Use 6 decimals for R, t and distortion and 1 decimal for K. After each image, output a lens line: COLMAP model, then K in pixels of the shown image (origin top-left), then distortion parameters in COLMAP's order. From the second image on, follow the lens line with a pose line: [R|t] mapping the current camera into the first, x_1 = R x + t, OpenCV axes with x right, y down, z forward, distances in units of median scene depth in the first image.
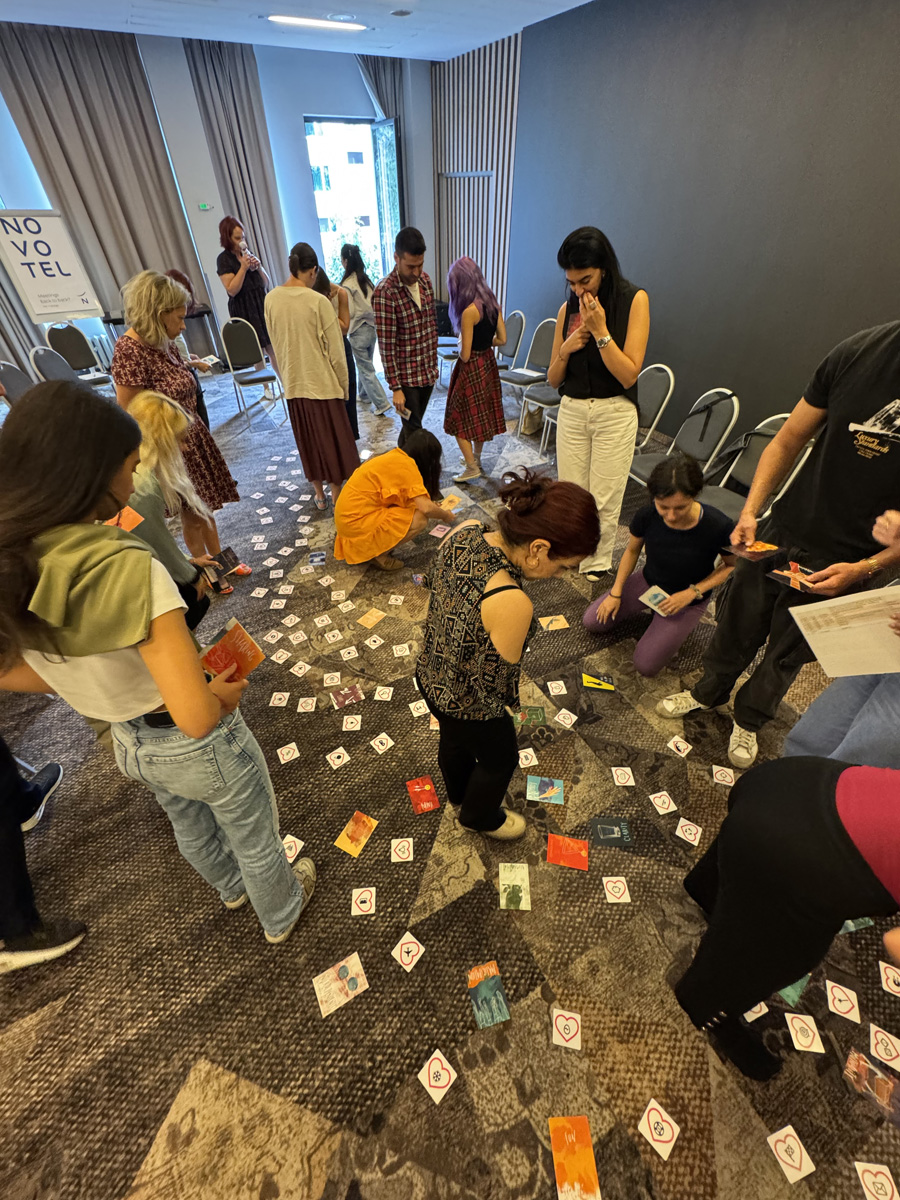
lens RADIAL K [[478.7, 0, 450.0], [0, 478.7, 600.0], [0, 0, 1]] dist [-0.002283, -0.000138]
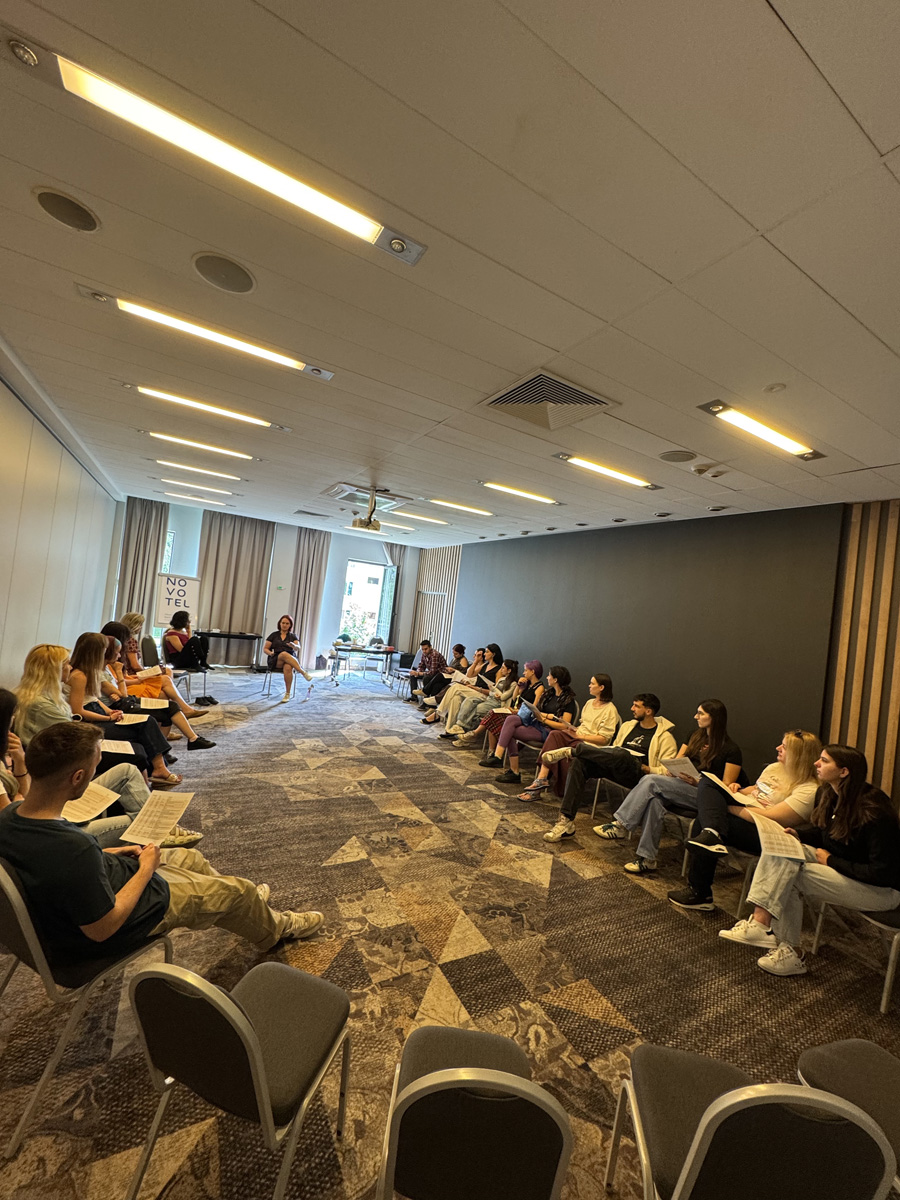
lens RADIAL K [[478.7, 0, 450.0], [0, 478.7, 600.0], [0, 0, 1]] dist [-0.002283, -0.000138]
pose [[0.992337, 0.122249, 0.017977, 0.081910], [-0.079097, 0.740241, -0.667673, 0.362759], [-0.094930, 0.661134, 0.744238, -0.366487]]
